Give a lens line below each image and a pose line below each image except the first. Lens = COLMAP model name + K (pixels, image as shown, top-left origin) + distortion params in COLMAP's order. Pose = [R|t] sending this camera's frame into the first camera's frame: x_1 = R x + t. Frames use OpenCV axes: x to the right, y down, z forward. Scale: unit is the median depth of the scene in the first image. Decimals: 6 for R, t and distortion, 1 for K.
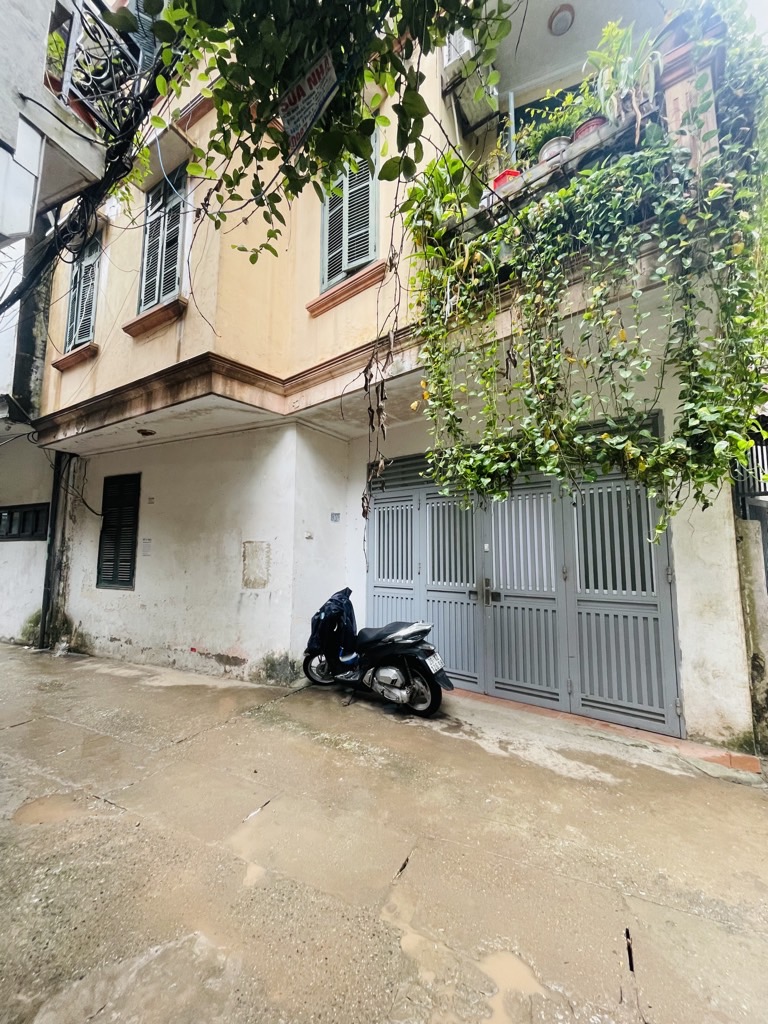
lens RADIAL K [[406.7, 0, 379.6], [0, 406.7, 510.0], [0, 0, 1]] dist [-0.006110, 0.000259]
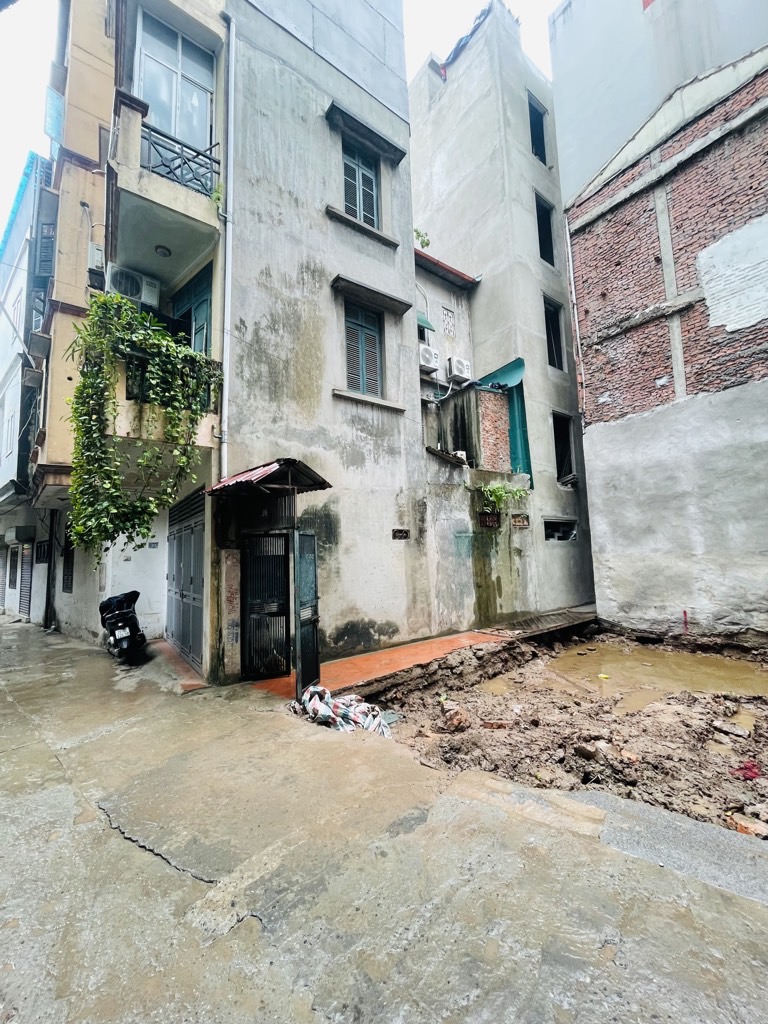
lens RADIAL K [[406.7, 0, 385.5], [0, 406.7, 509.5], [0, 0, 1]] dist [-0.006110, 0.000259]
pose [[0.962904, -0.067167, -0.261351, 1.666543], [0.069703, 0.997568, 0.000434, -0.081927], [0.260686, -0.018635, 0.965244, -0.385943]]
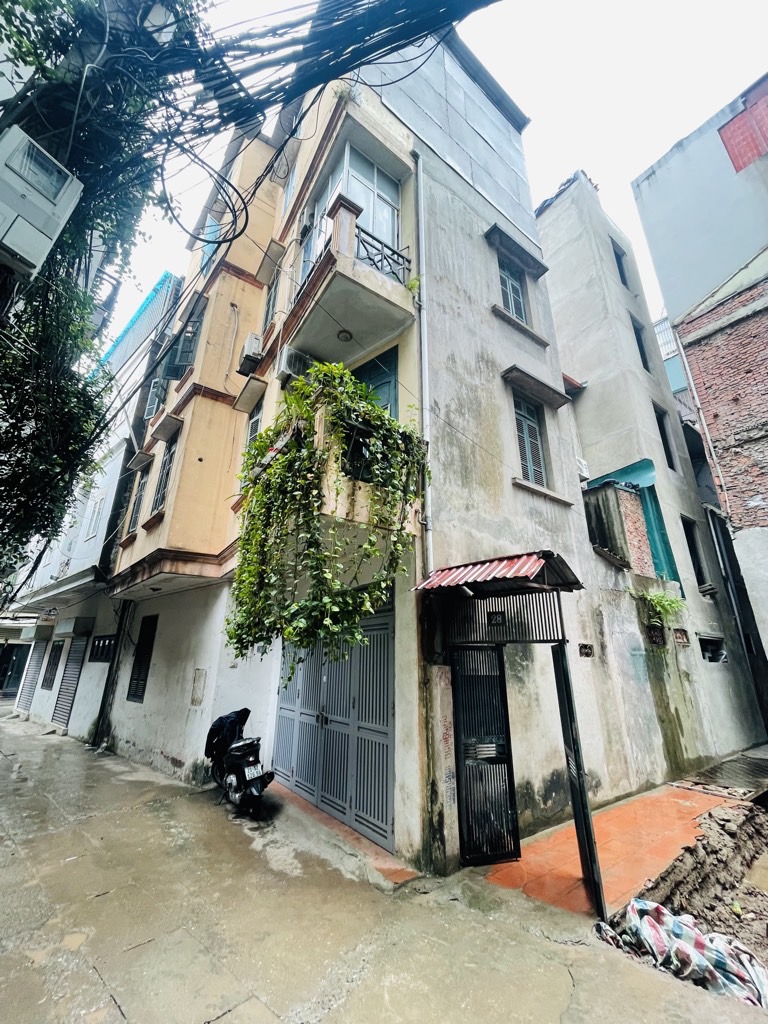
lens RADIAL K [[406.7, 0, 385.3], [0, 406.7, 511.6], [0, 0, 1]] dist [-0.006110, 0.000259]
pose [[0.960274, -0.093817, -0.262817, 0.953899], [0.028758, 0.970049, -0.241201, -0.122400], [0.277574, 0.224061, 0.934211, -0.321064]]
